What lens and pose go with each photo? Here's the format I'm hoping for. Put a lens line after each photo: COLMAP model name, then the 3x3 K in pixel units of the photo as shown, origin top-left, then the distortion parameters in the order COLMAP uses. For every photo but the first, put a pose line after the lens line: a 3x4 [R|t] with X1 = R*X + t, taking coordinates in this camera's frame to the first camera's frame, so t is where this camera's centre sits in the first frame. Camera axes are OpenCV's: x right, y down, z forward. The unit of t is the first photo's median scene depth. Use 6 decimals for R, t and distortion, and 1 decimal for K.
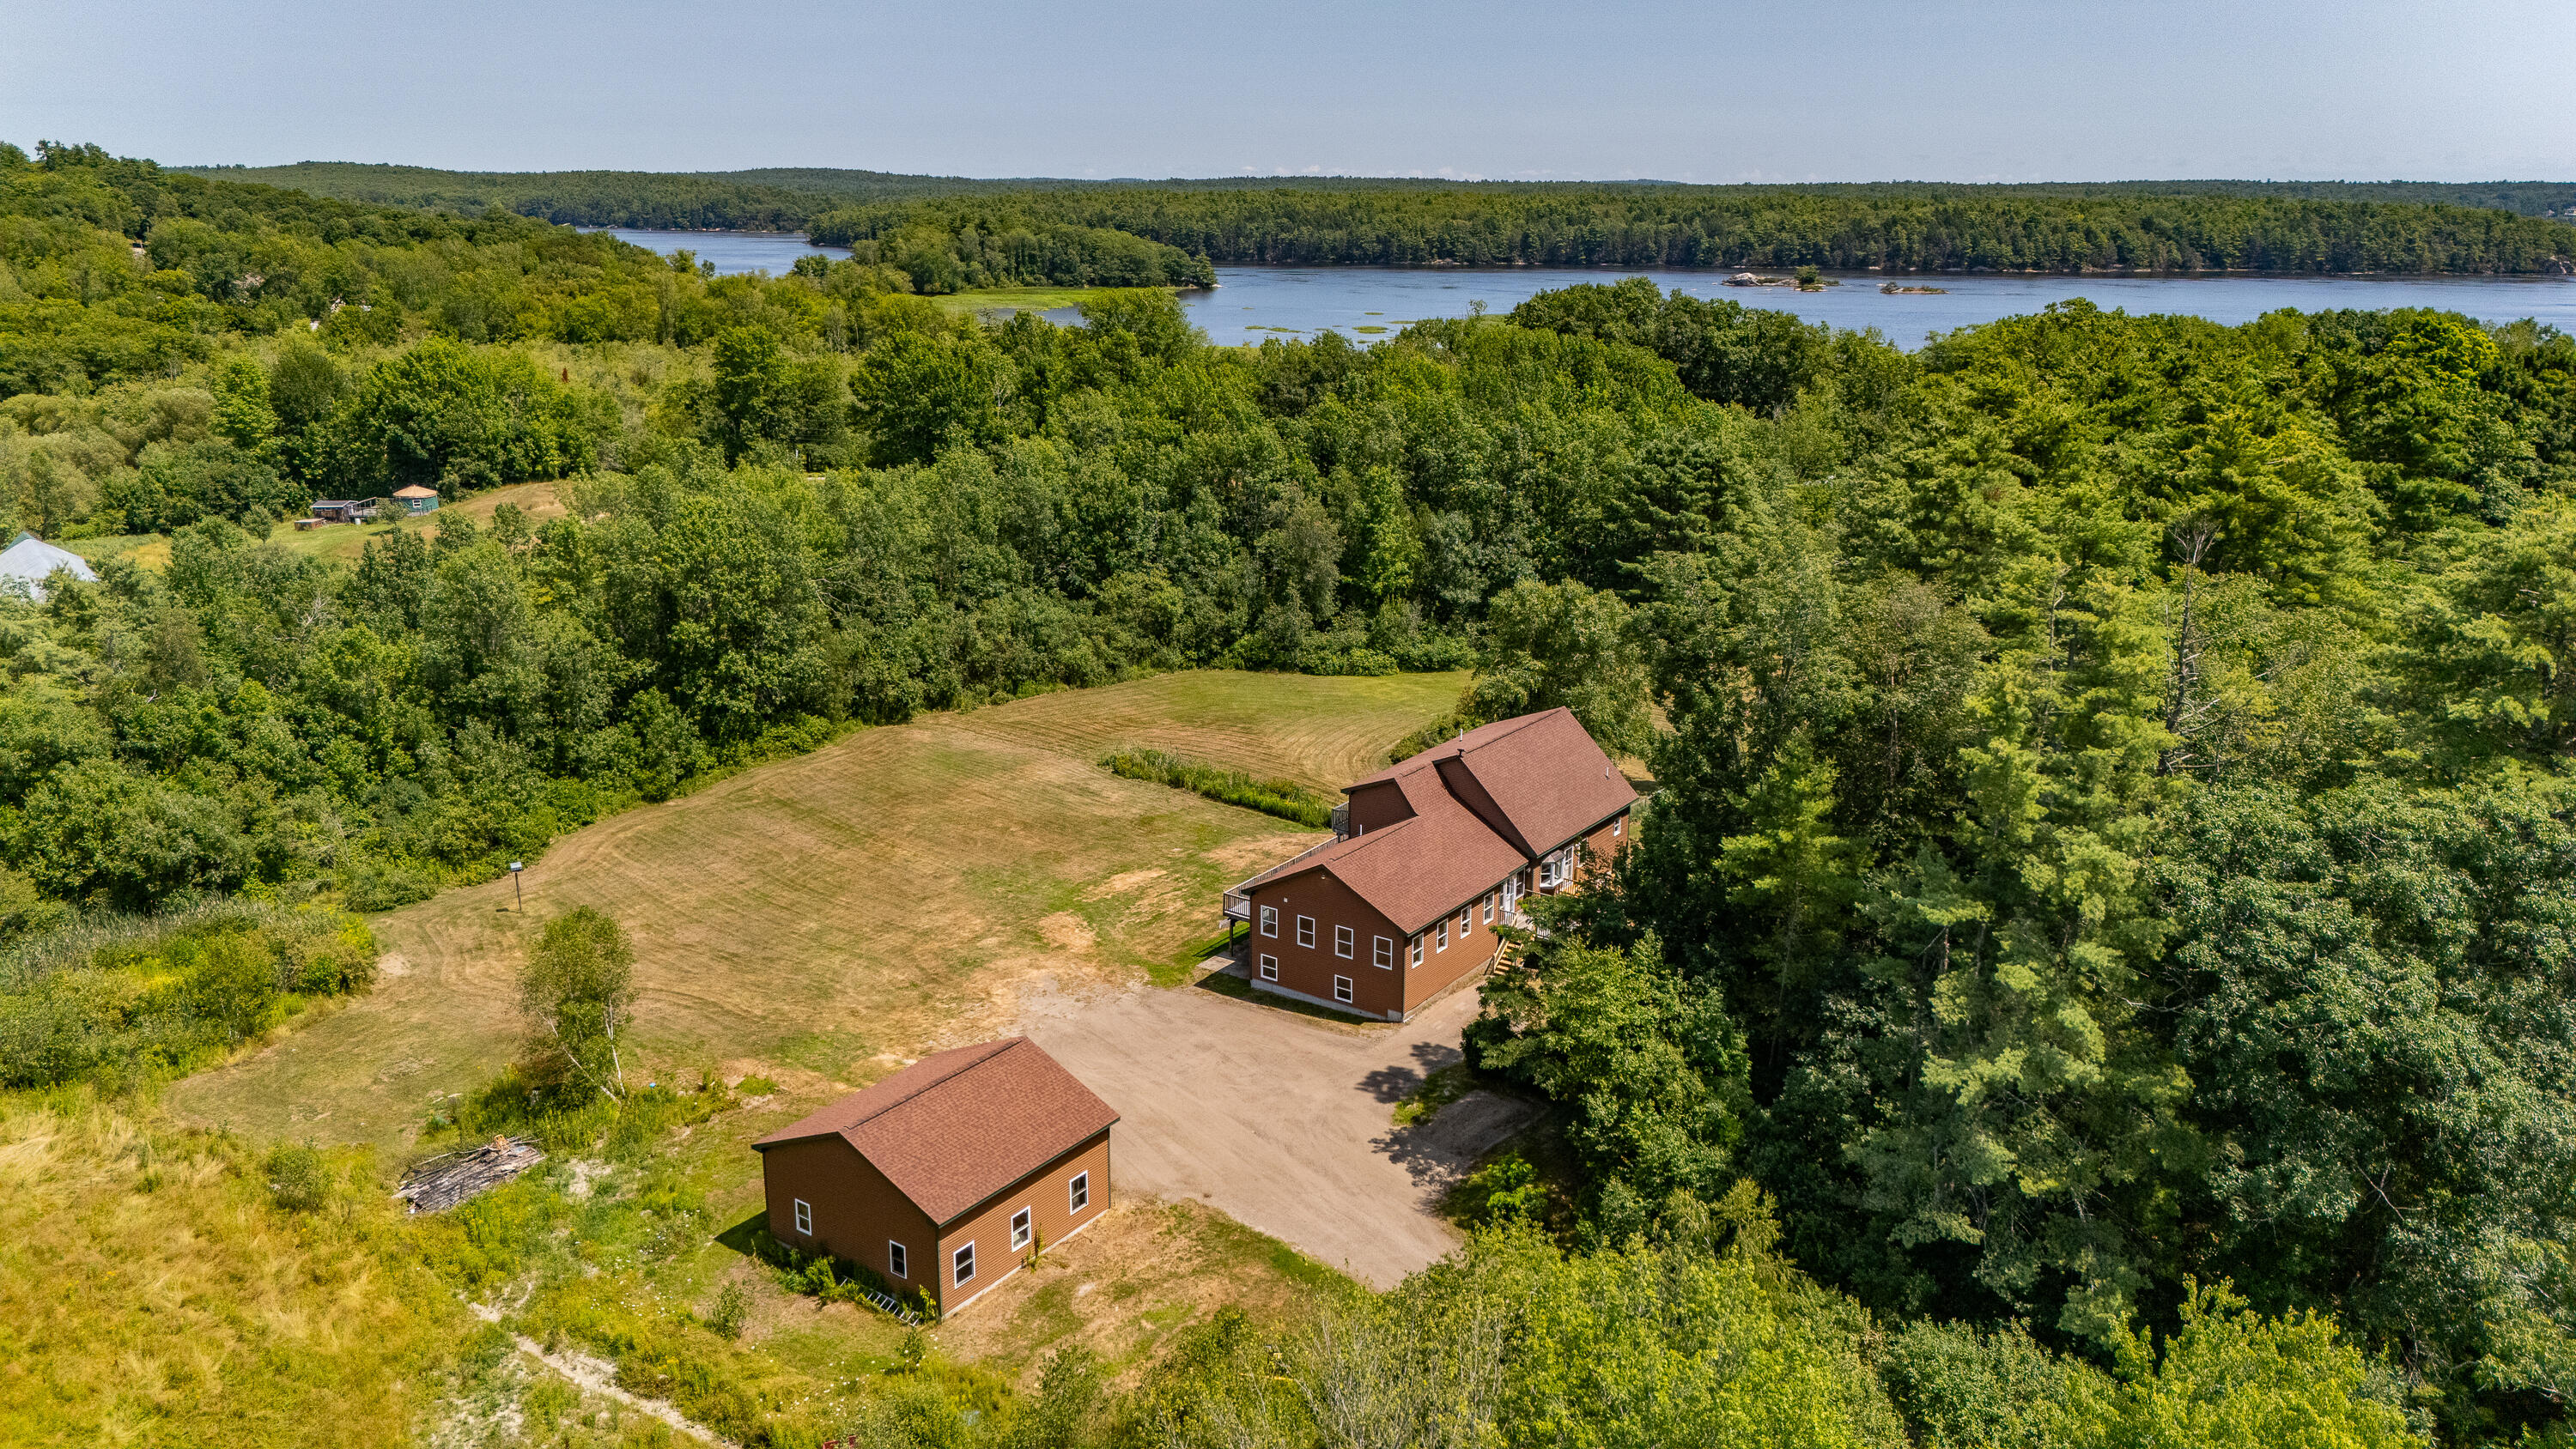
lens RADIAL K [[1896.0, 0, 1287.3], [0, 1896.0, 712.3], [0, 0, 1]] dist [0.074764, -0.071052]
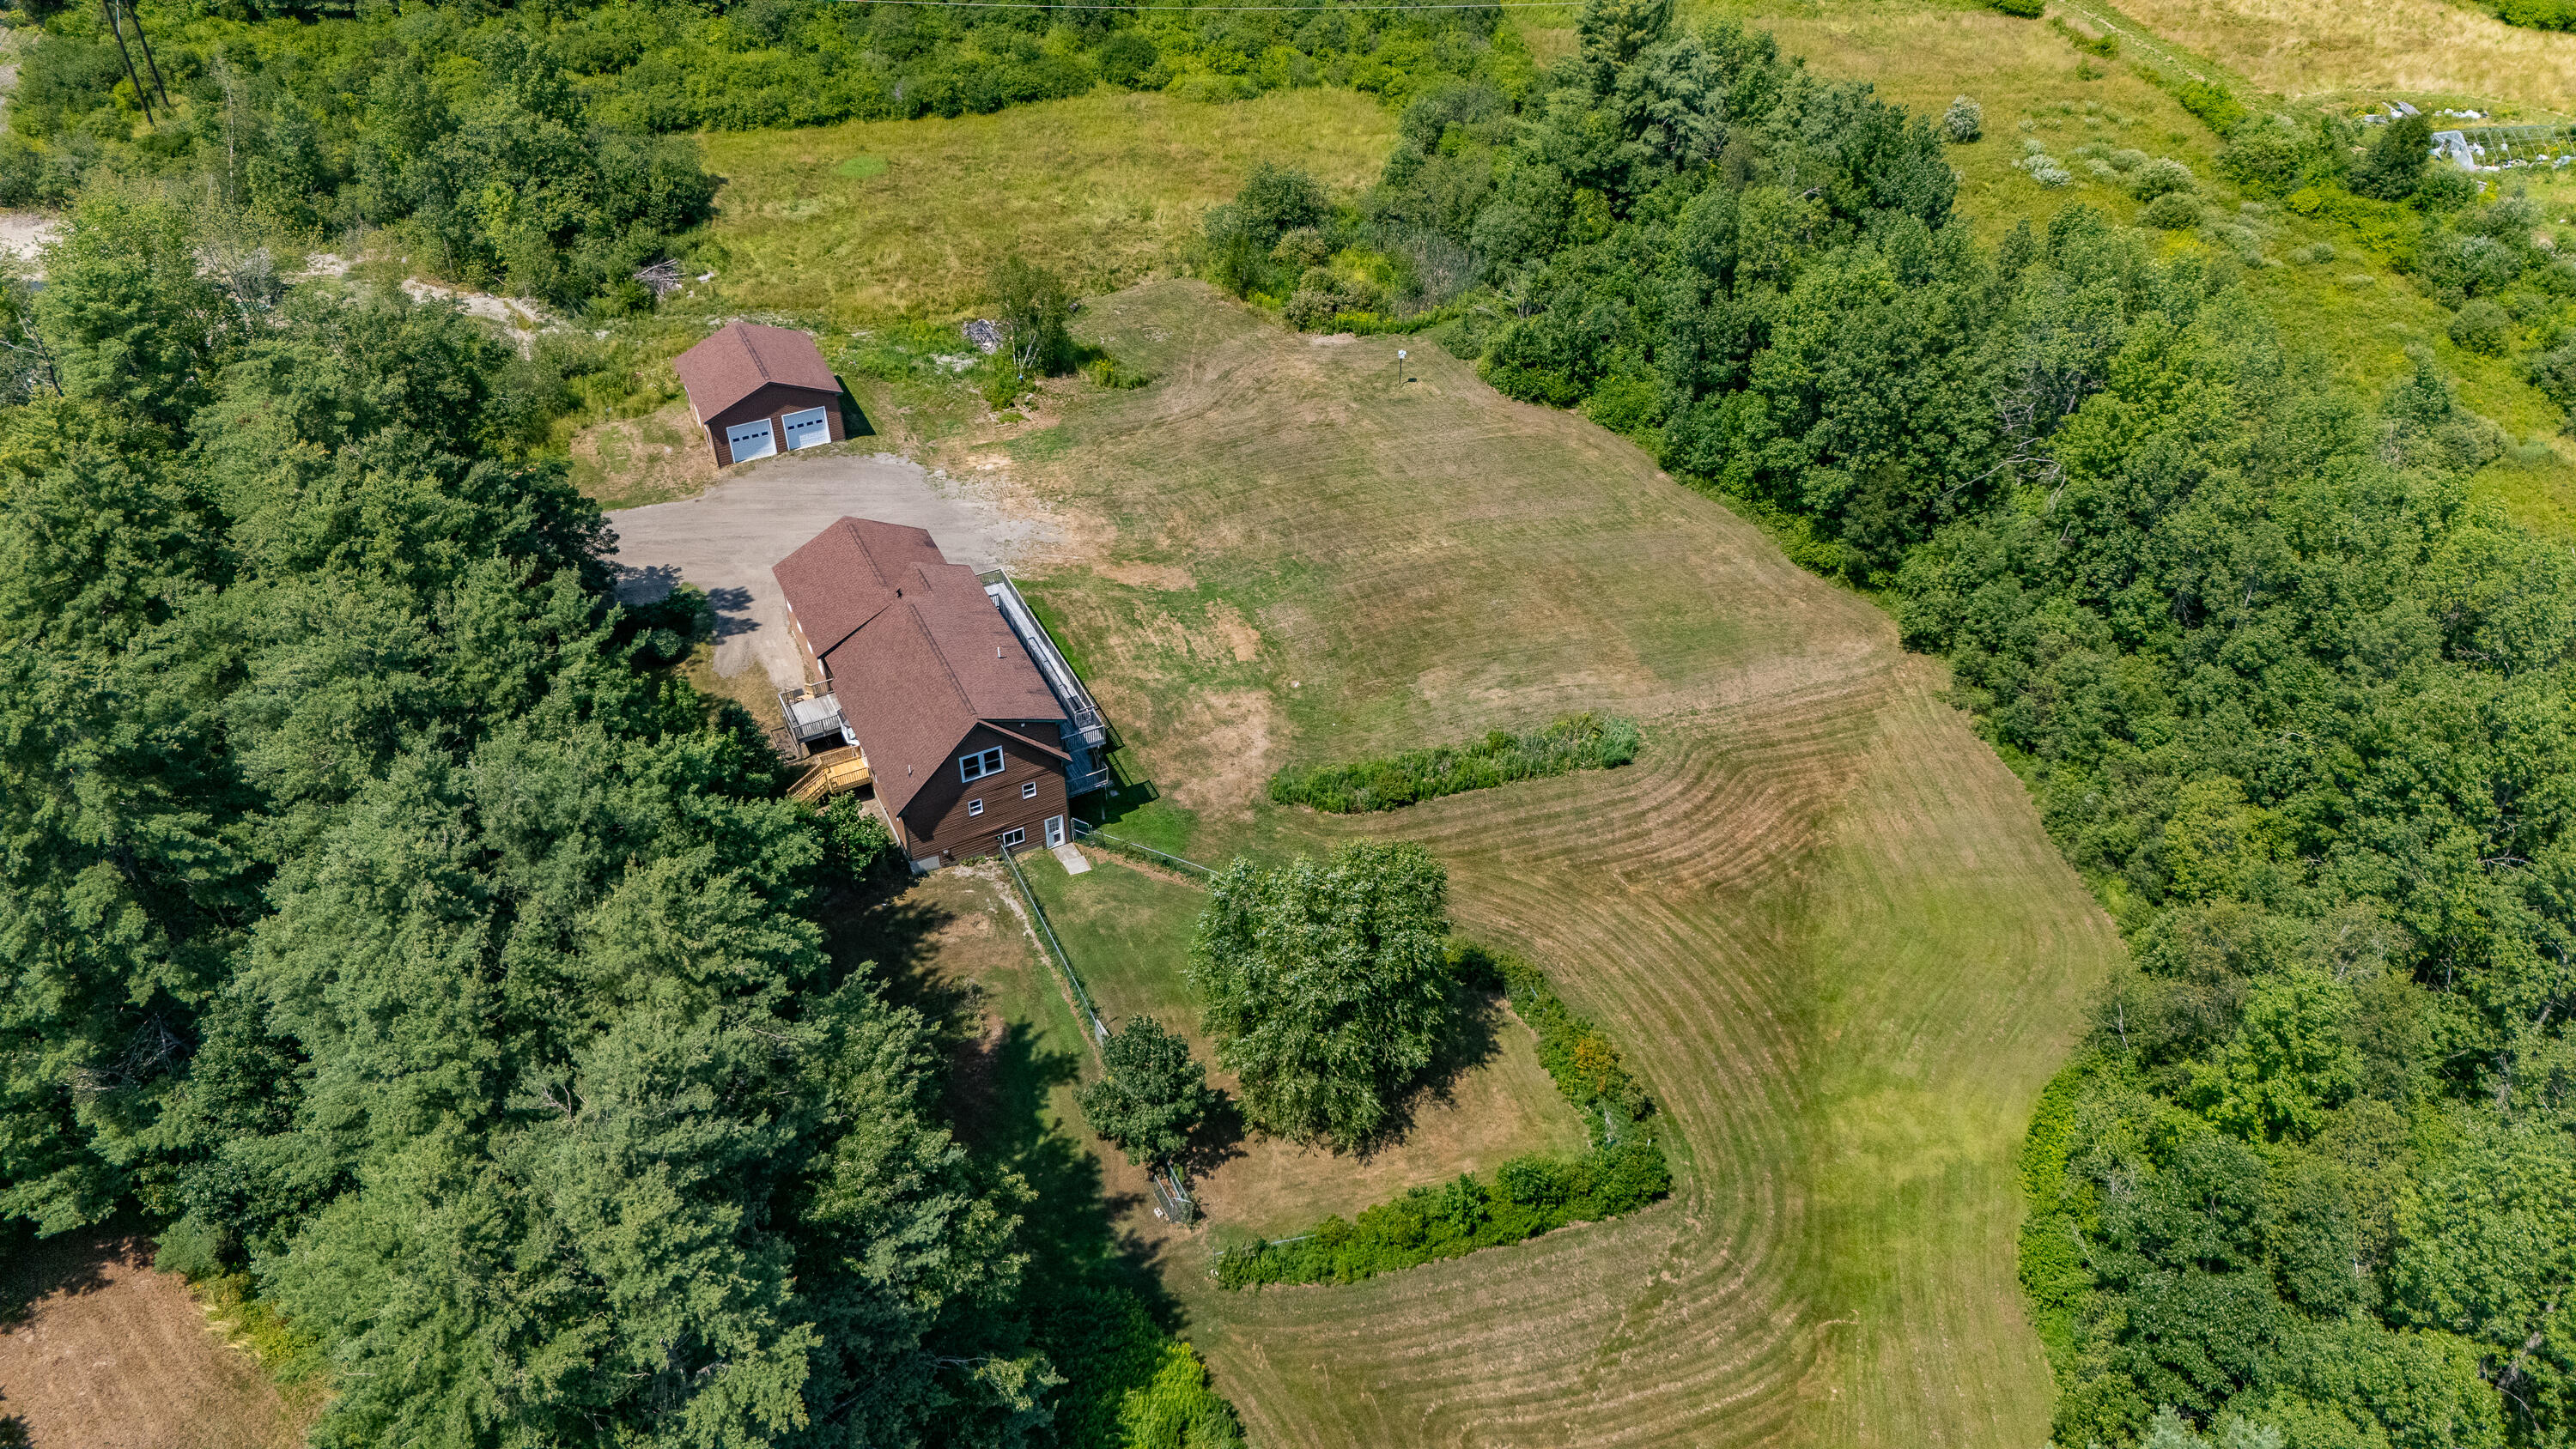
lens RADIAL K [[1896.0, 0, 1278.3], [0, 1896.0, 712.0], [0, 0, 1]] dist [0.074764, -0.071052]
pose [[-0.482435, 0.546212, -0.684770, 0.087374], [-0.246394, 0.665572, 0.704488, -0.085000], [0.840563, 0.508593, -0.186512, 0.162761]]
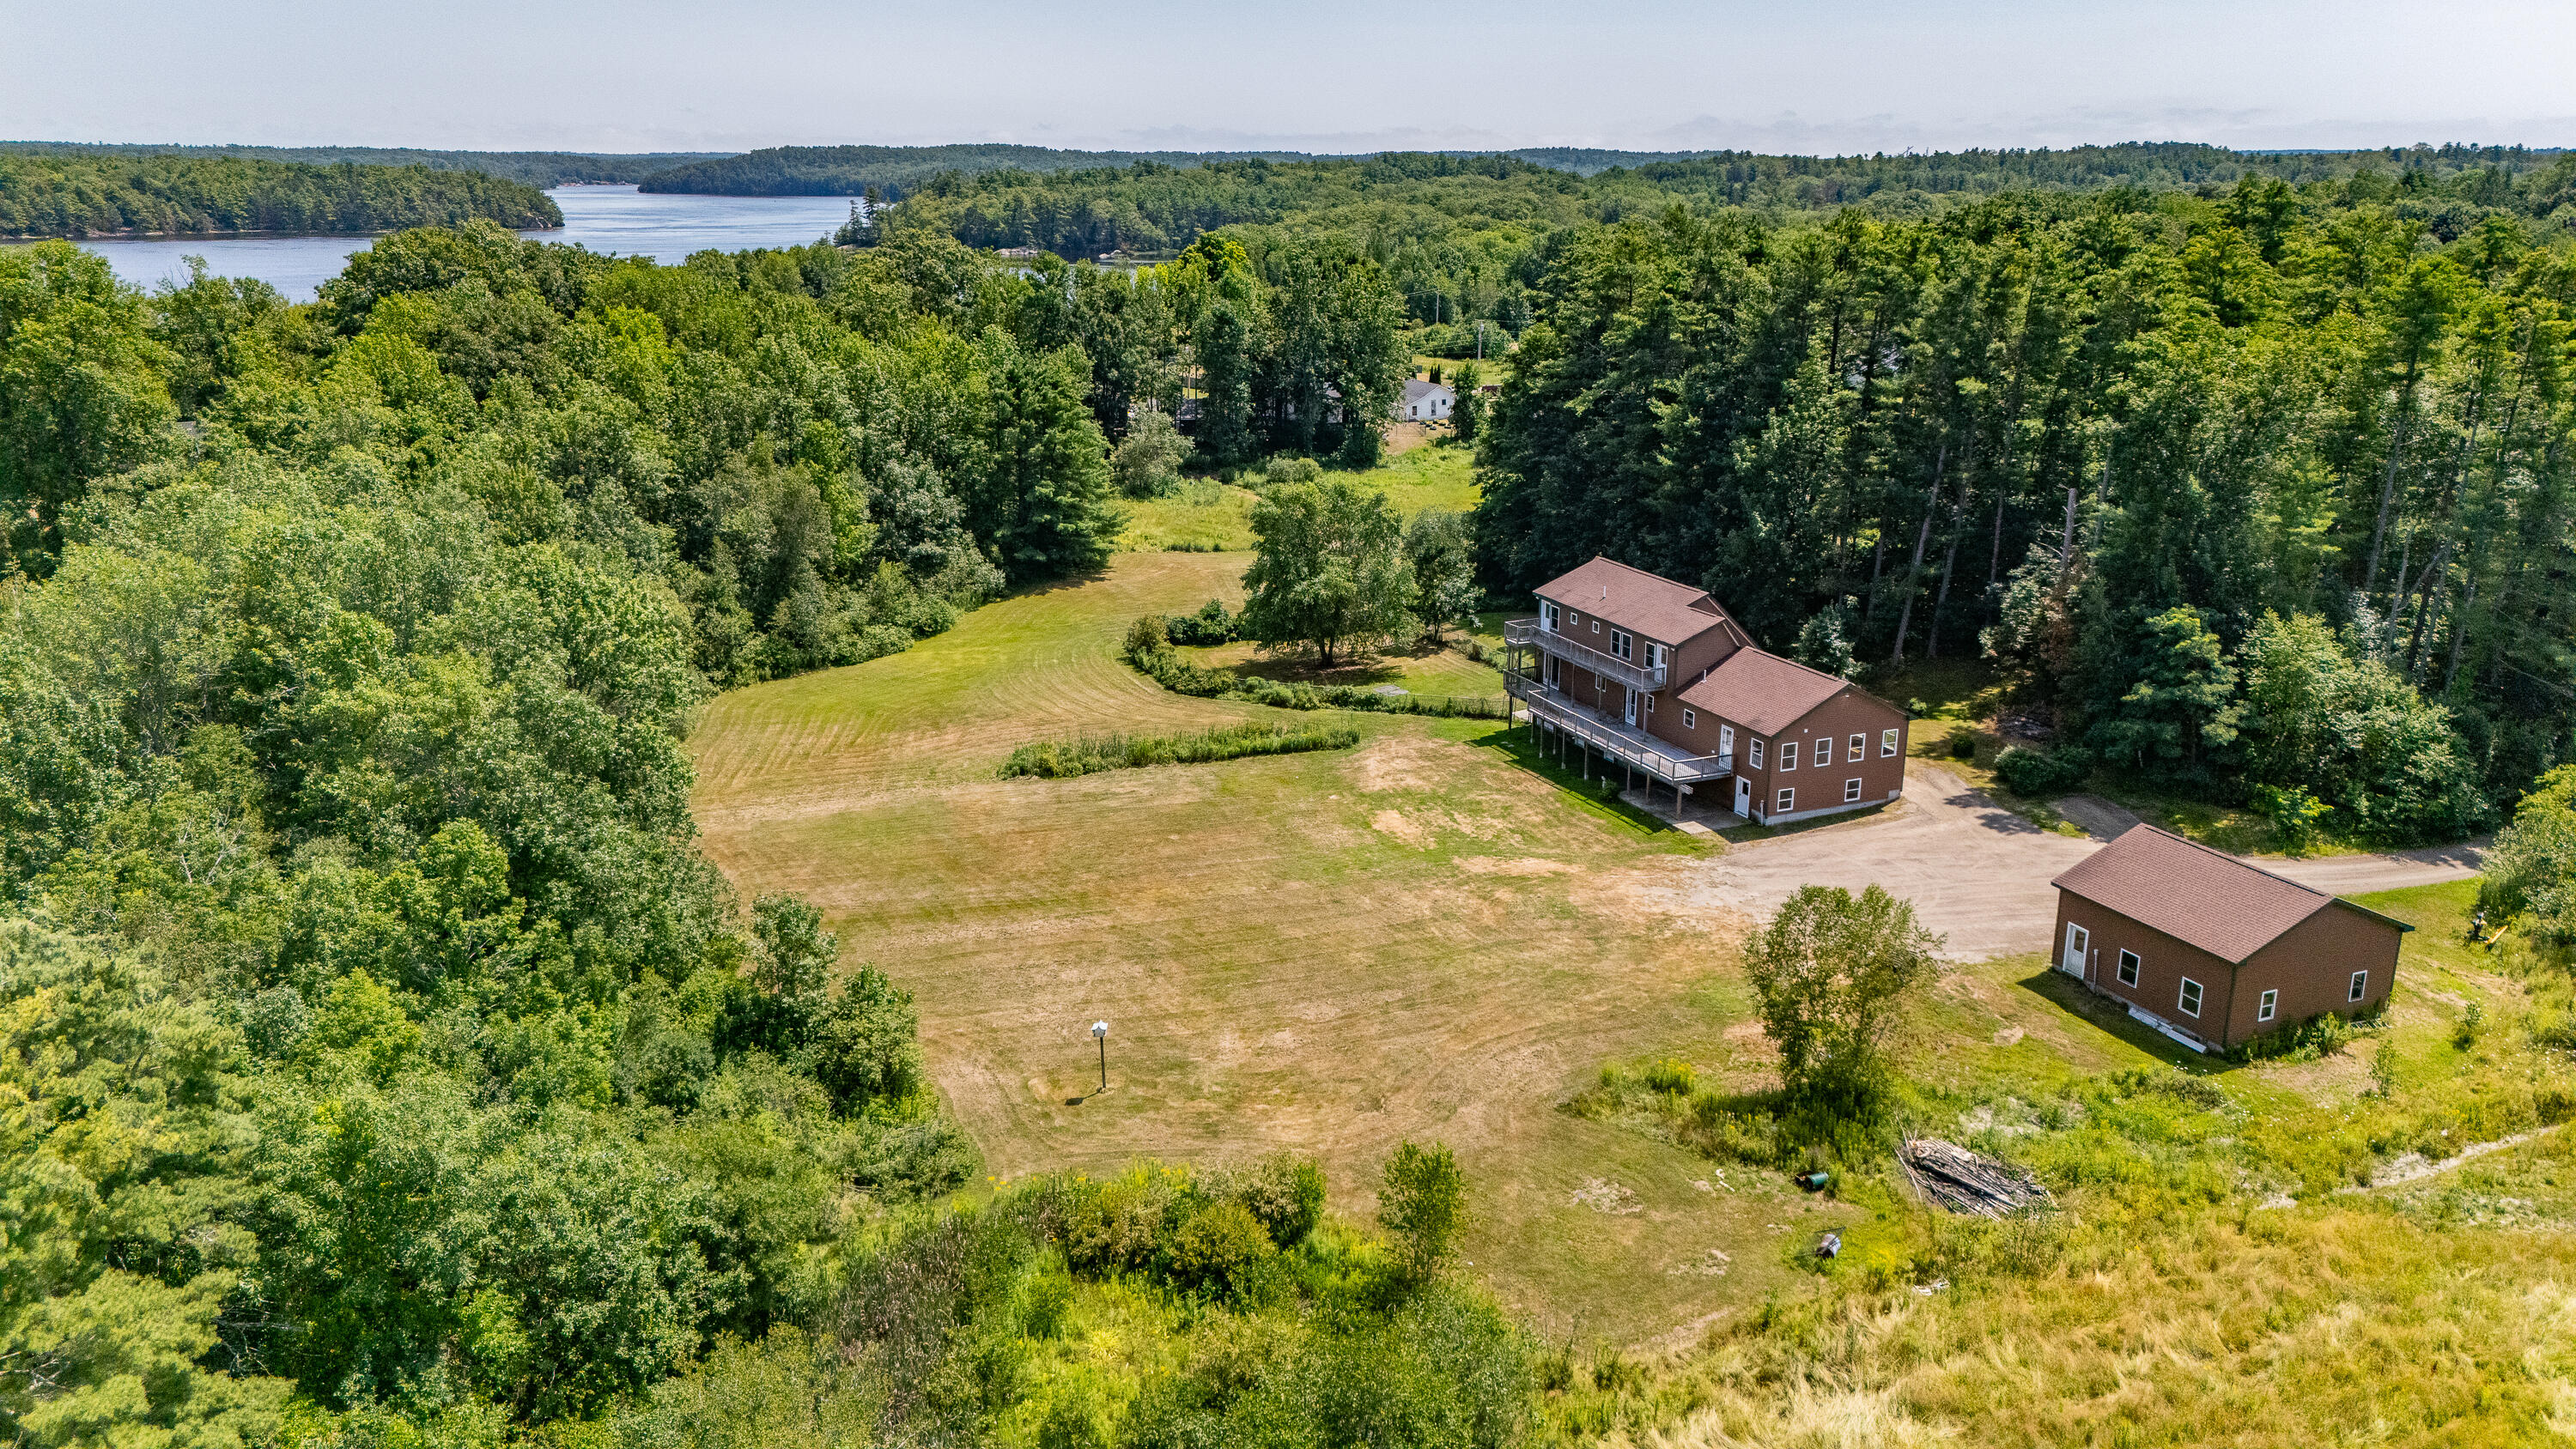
lens RADIAL K [[1896.0, 0, 1286.7], [0, 1896.0, 713.7], [0, 0, 1]] dist [0.074764, -0.071052]
pose [[0.525269, -0.238807, 0.816740, -0.113446], [0.224851, 0.964651, 0.137447, -0.013888], [-0.820692, 0.111448, 0.560397, 0.067164]]
